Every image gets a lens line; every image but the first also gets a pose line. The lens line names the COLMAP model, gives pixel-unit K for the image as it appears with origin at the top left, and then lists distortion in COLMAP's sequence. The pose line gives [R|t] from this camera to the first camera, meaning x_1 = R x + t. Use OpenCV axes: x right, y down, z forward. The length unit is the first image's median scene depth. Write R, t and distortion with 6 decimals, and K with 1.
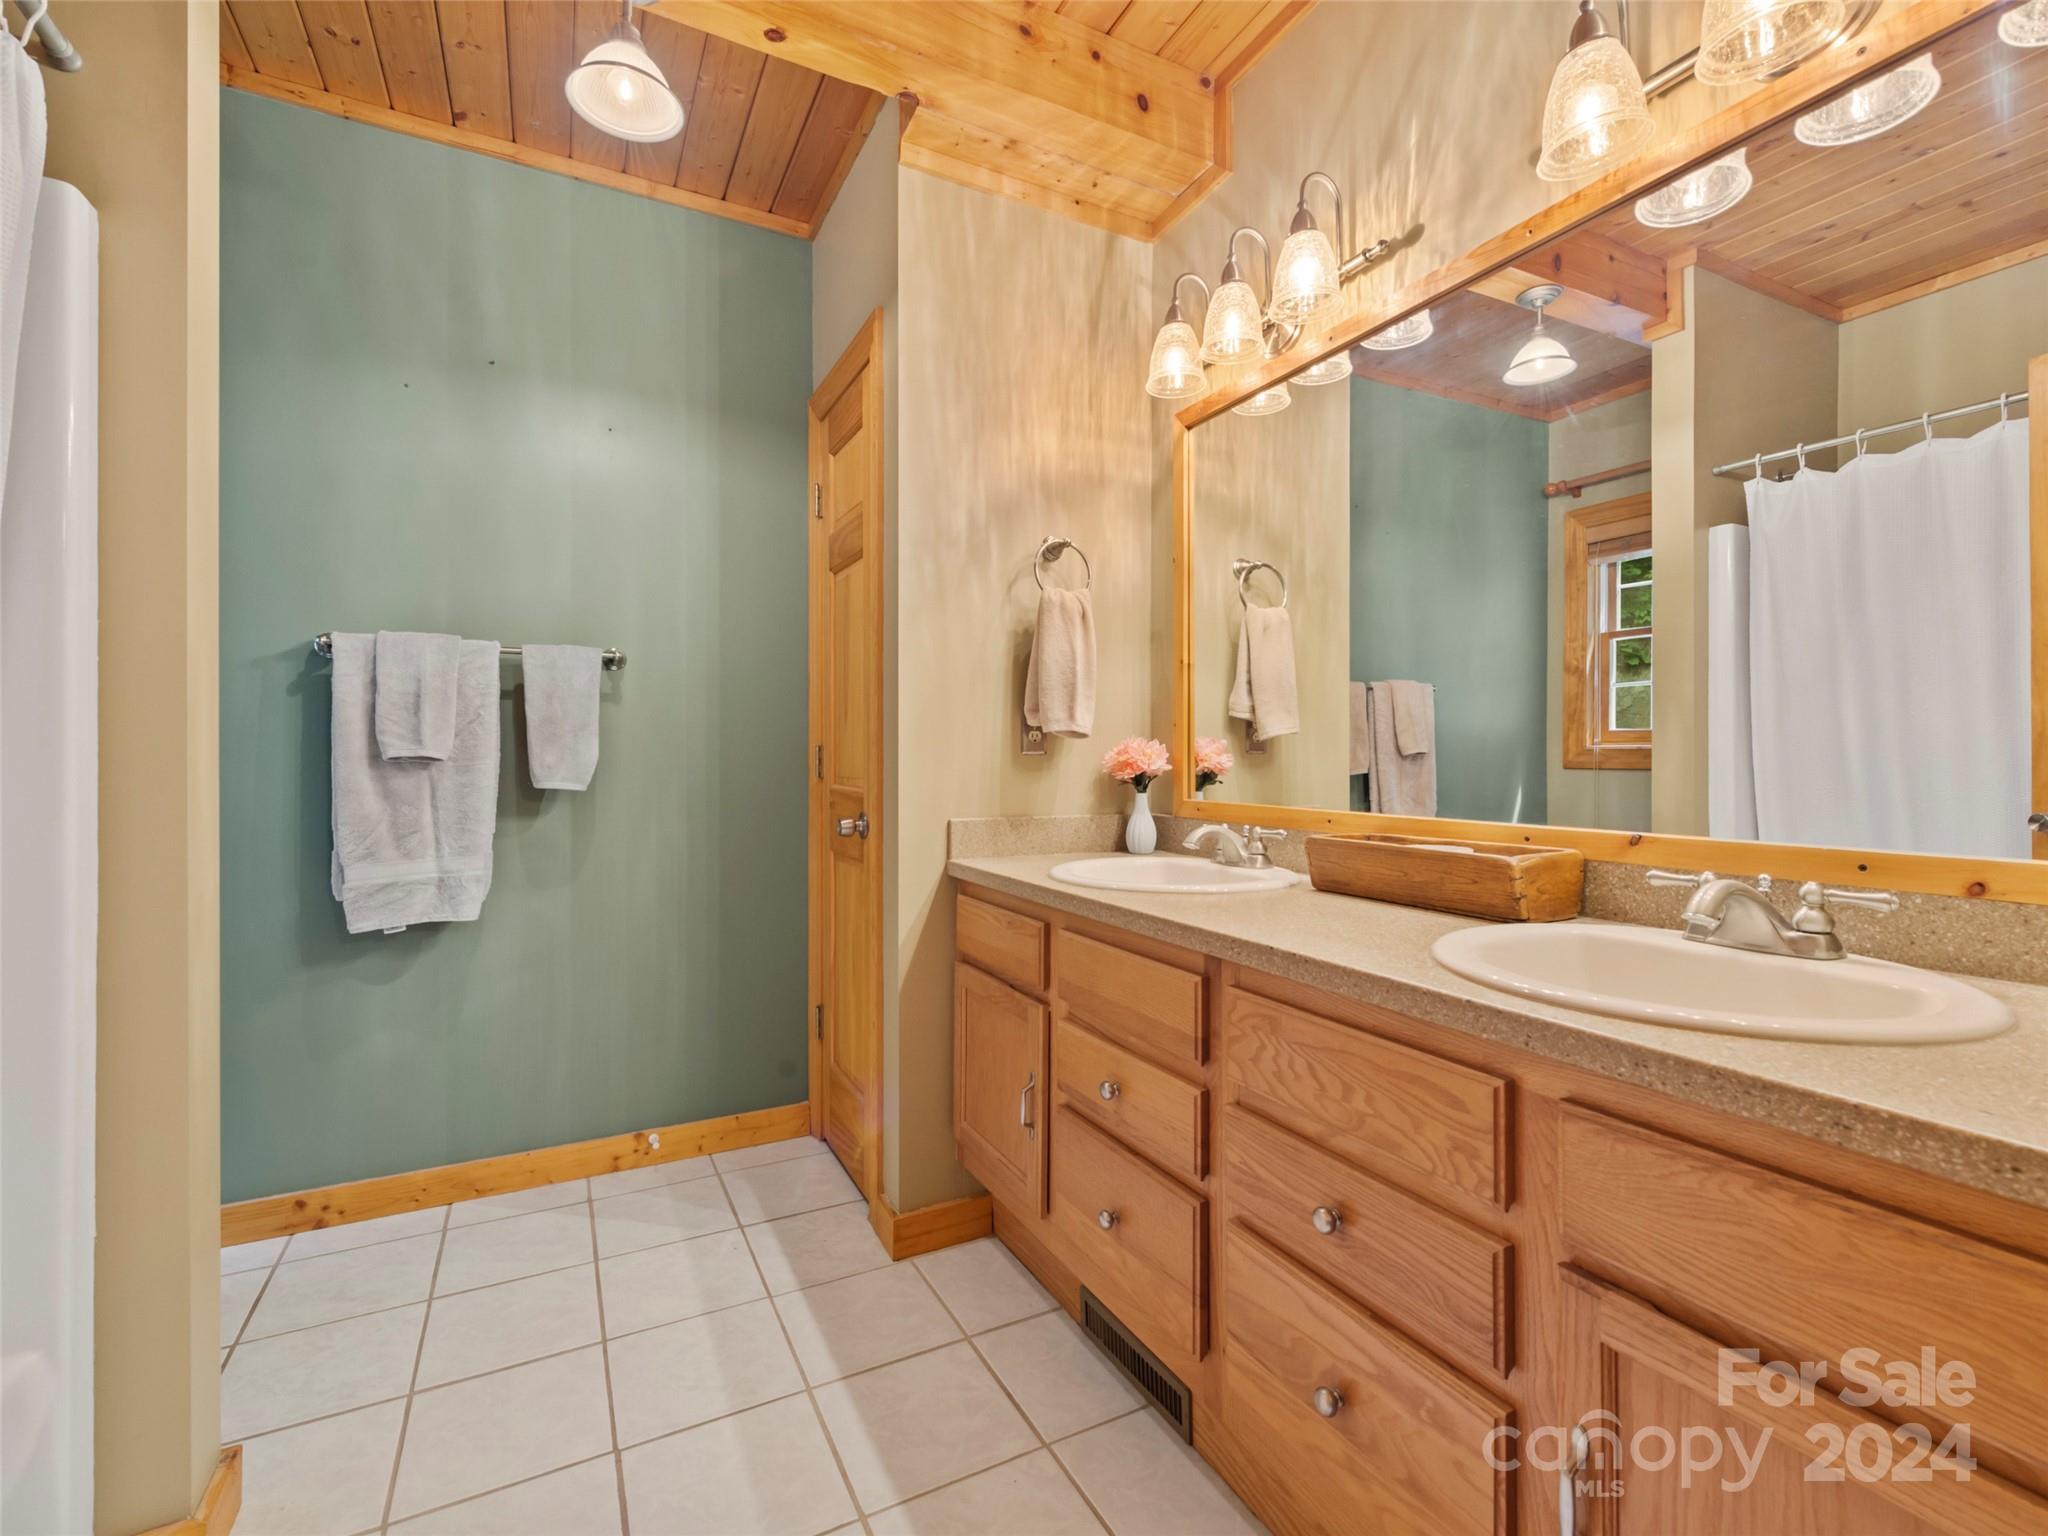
lens RADIAL K [[903.7, 0, 1019.1], [0, 903.7, 756.2], [0, 0, 1]] dist [0.017864, -0.006610]
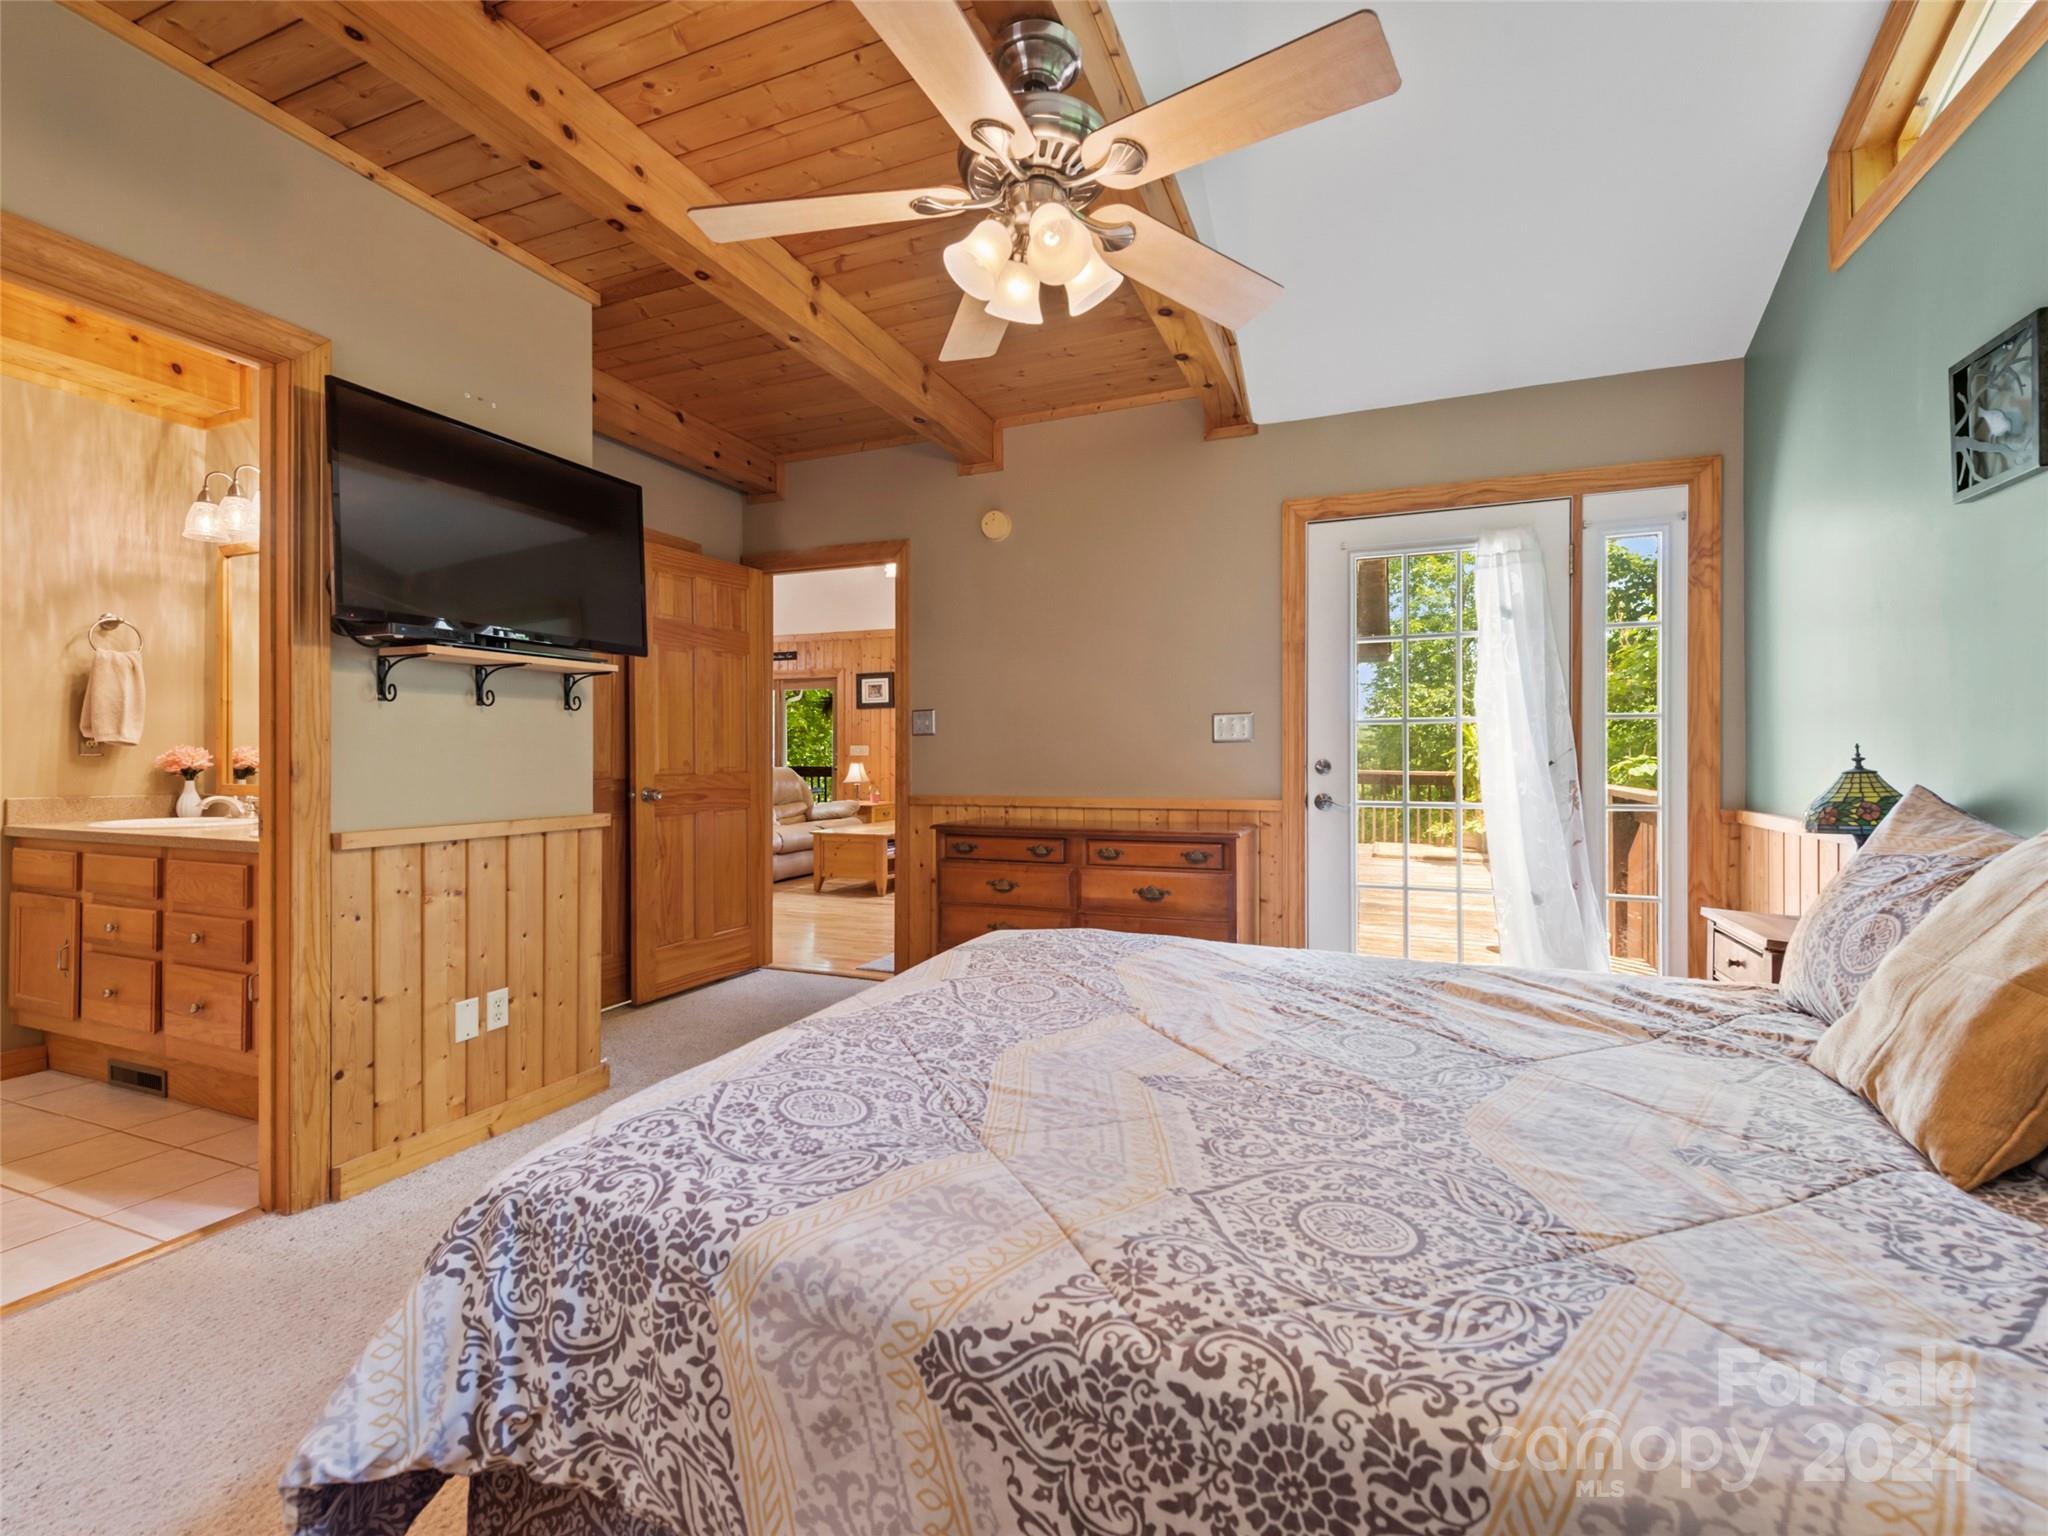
lens RADIAL K [[903.7, 0, 1019.1], [0, 903.7, 756.2], [0, 0, 1]] dist [0.017864, -0.006610]
pose [[0.764251, 0.001186, 0.644918, 0.225977], [0.001326, 0.999993, -0.003410, 0.005627], [-0.644918, 0.003461, 0.764244, -1.231815]]
